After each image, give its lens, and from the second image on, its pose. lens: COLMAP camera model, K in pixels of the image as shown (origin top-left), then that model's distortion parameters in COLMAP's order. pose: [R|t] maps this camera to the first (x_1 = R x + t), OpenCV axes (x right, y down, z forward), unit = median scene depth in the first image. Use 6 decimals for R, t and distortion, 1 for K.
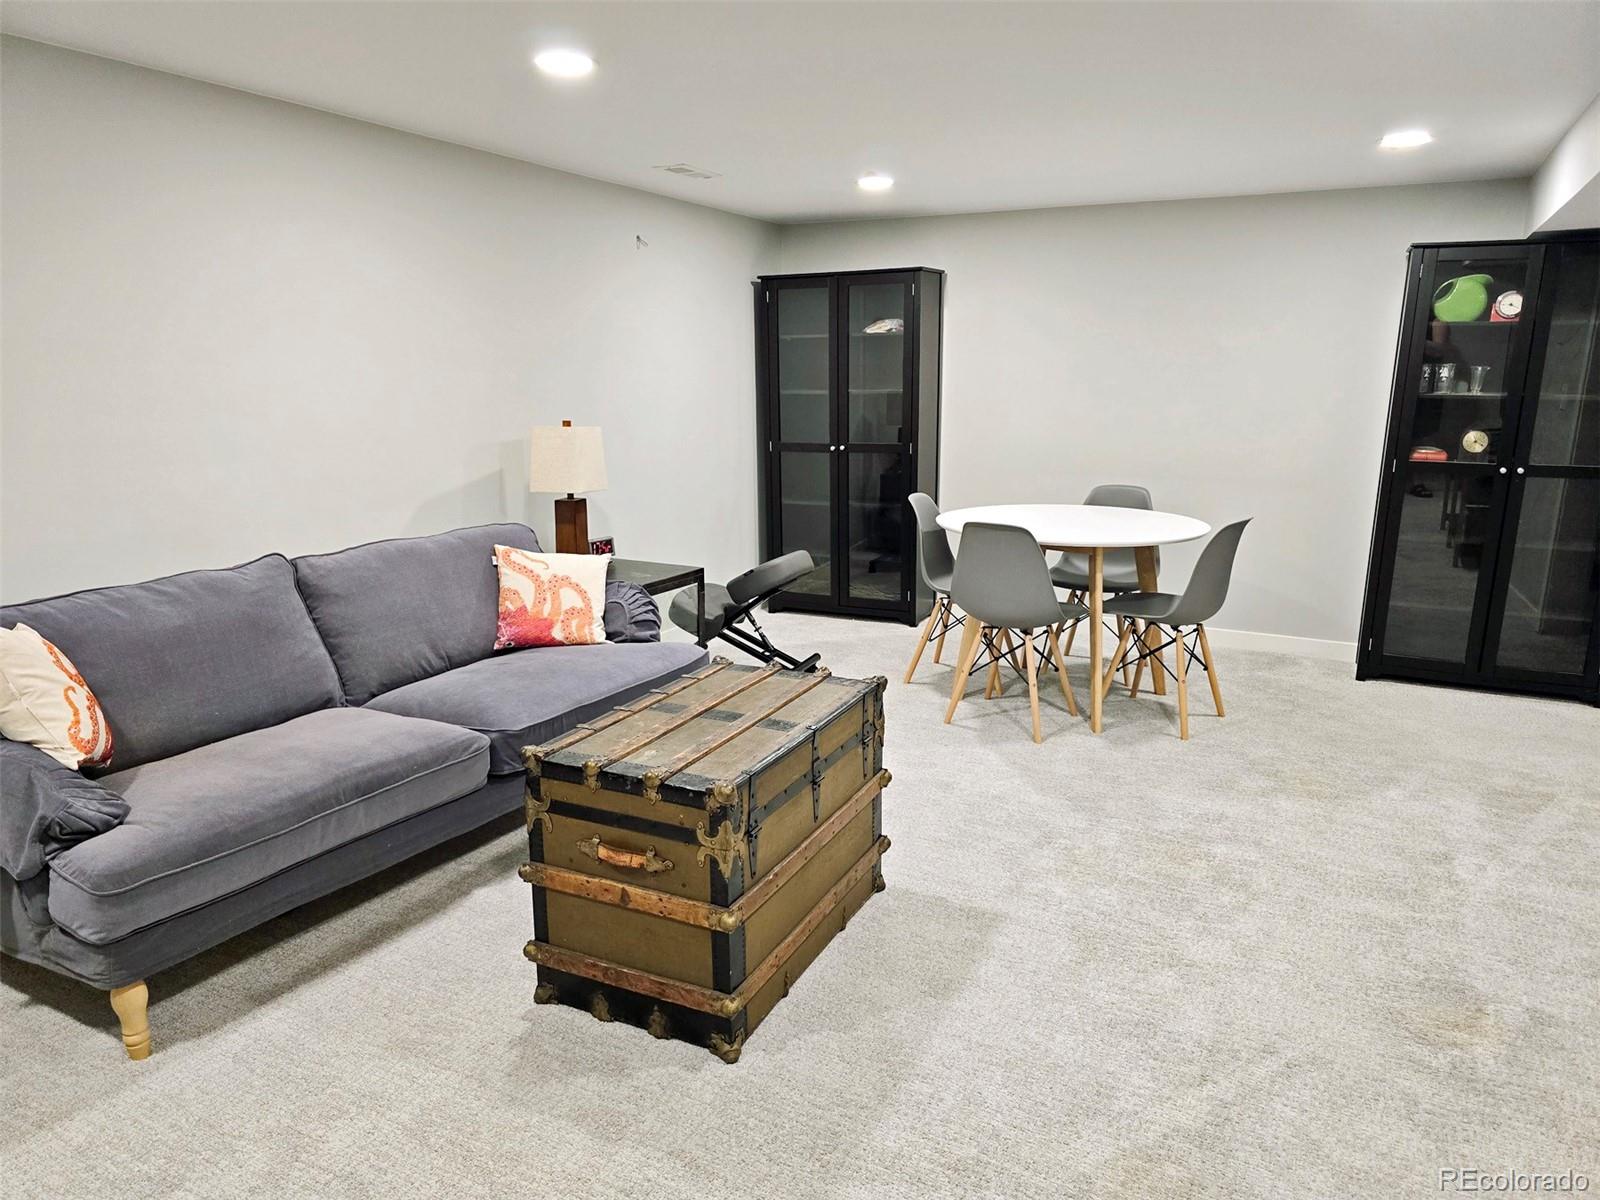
lens RADIAL K [[1088.1, 0, 800.0], [0, 1088.1, 600.0], [0, 0, 1]] dist [0.069415, -0.077090]
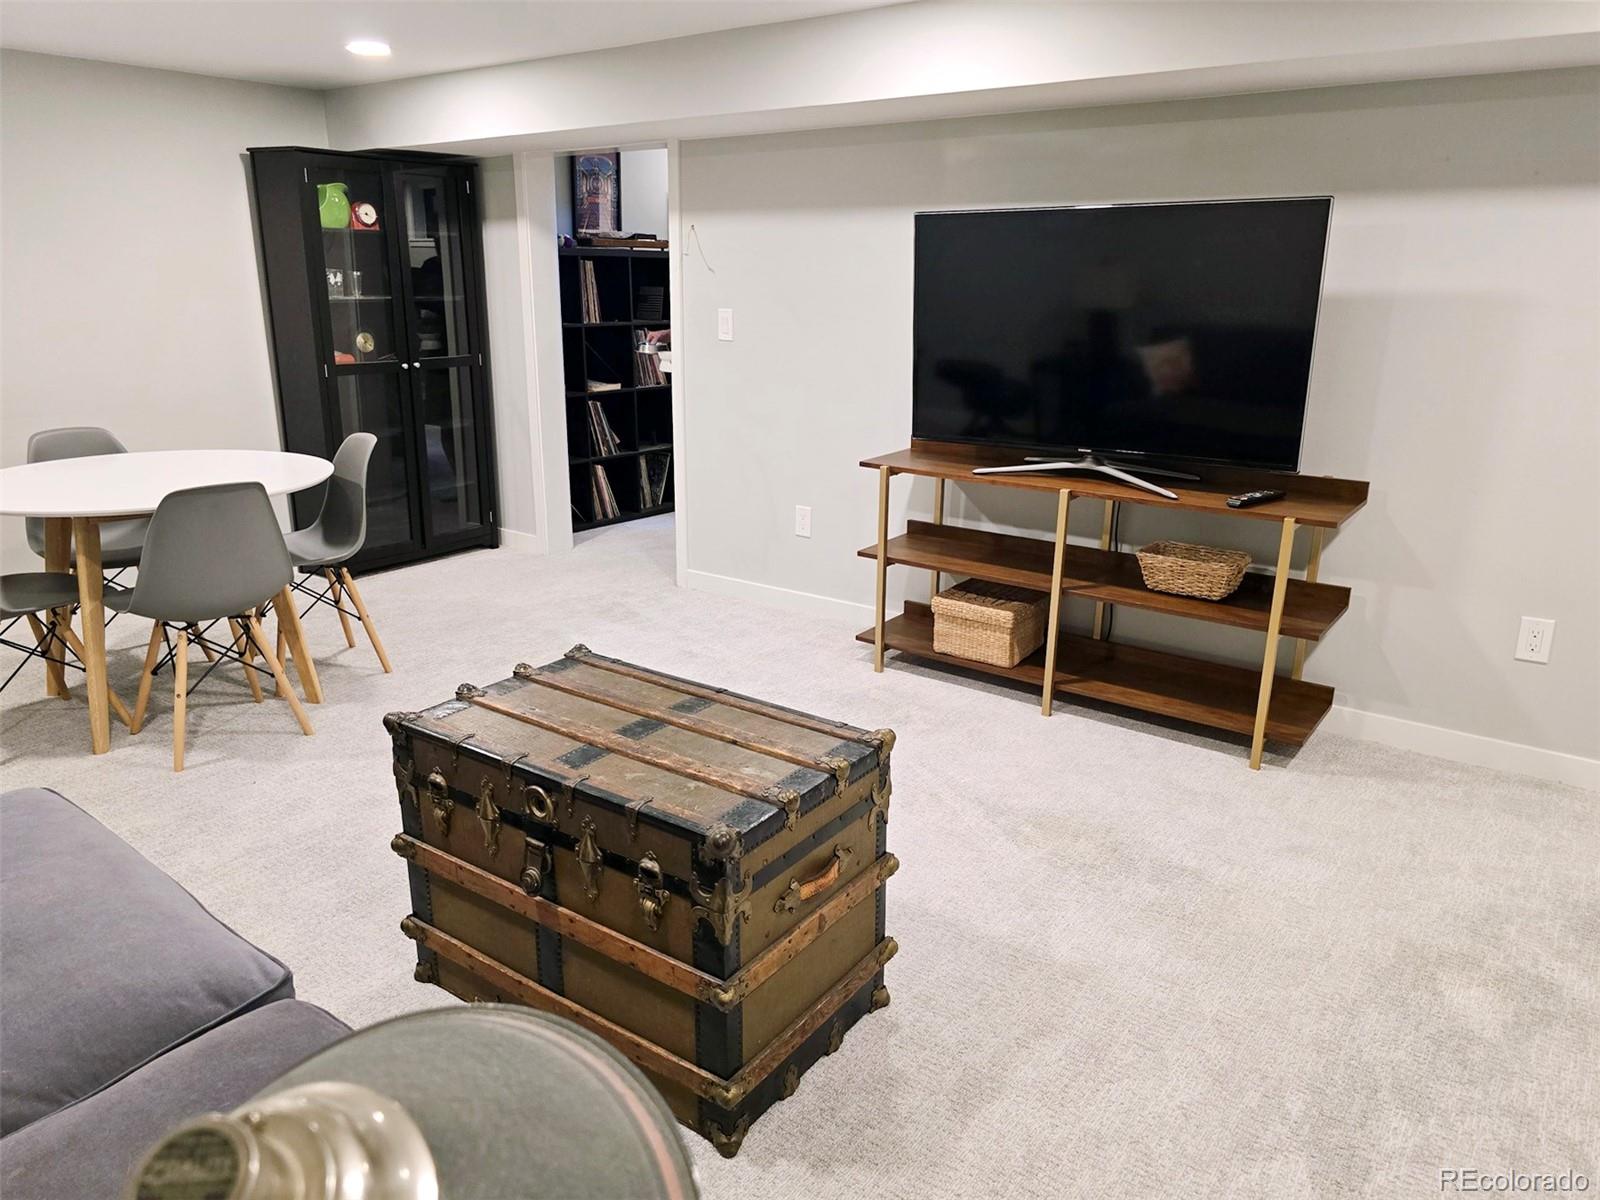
lens RADIAL K [[1120.4, 0, 800.0], [0, 1120.4, 600.0], [0, 0, 1]] dist [0.039038, -0.088495]
pose [[0.163440, -0.271838, 0.948363, -0.447664], [0.214039, 0.948163, 0.234893, -0.075381], [-0.963055, 0.164595, 0.213152, 0.415574]]
